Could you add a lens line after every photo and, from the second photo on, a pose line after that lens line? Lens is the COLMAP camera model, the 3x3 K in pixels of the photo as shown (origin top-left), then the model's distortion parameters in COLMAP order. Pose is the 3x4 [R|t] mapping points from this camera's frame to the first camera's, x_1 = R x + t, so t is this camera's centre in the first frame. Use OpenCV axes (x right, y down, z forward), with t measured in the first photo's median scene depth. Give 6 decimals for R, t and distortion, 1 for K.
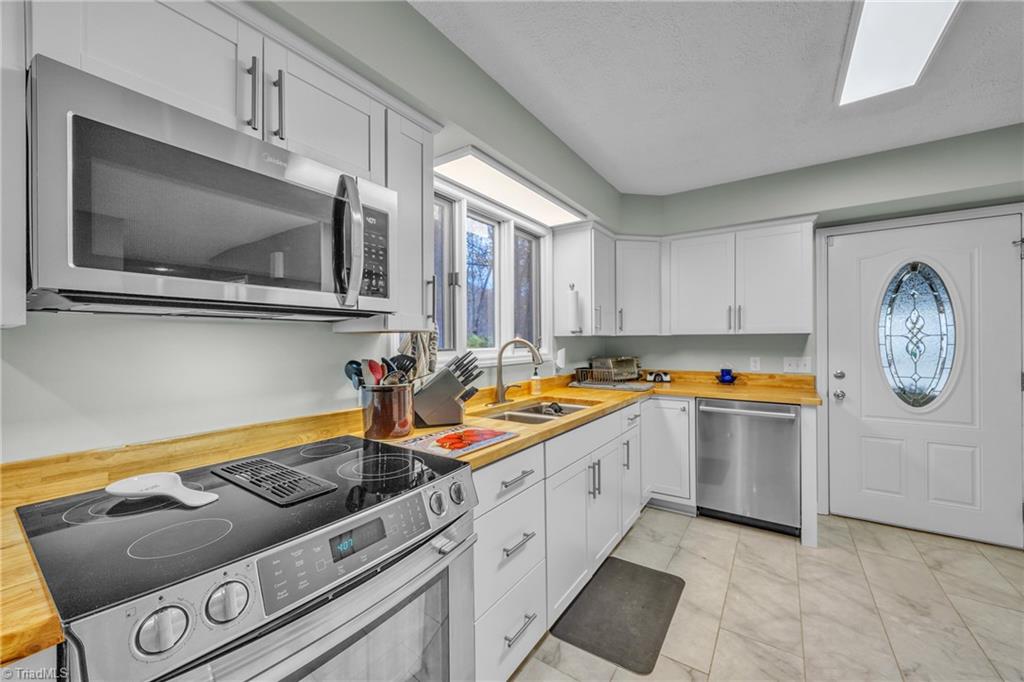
lens RADIAL K [[390.0, 0, 510.6], [0, 390.0, 341.0], [0, 0, 1]] dist [-0.003576, 0.000431]
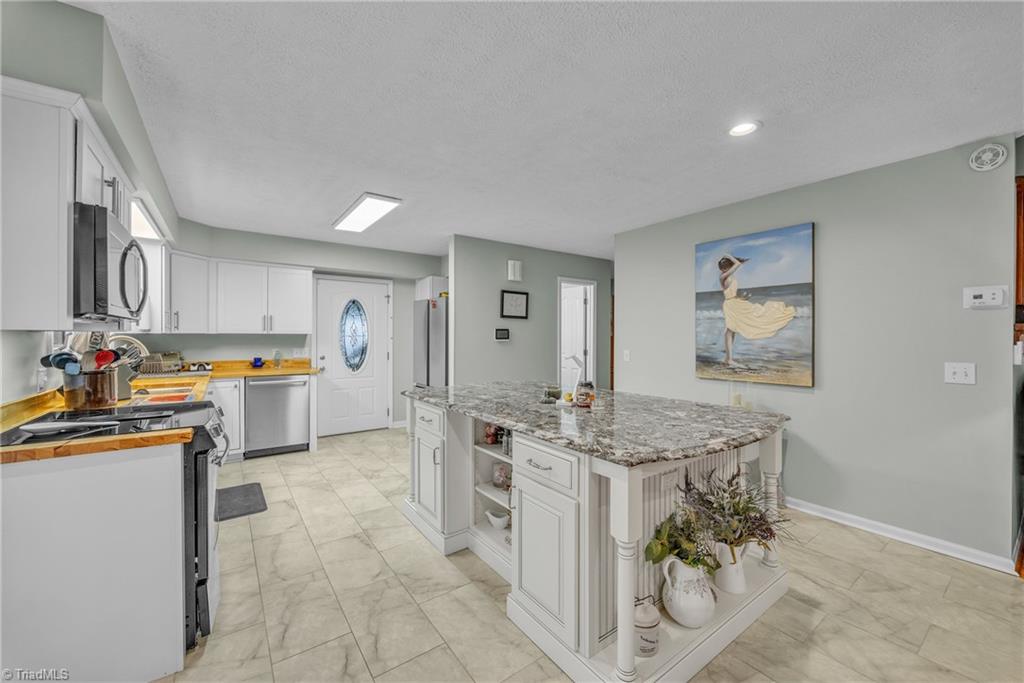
lens RADIAL K [[390.0, 0, 510.6], [0, 390.0, 338.8], [0, 0, 1]] dist [-0.003576, 0.000431]
pose [[0.338342, 0.001232, 0.941022, -0.500317], [-0.004217, 0.999991, 0.000207, -0.001690], [-0.941014, -0.004038, 0.338344, -0.379639]]
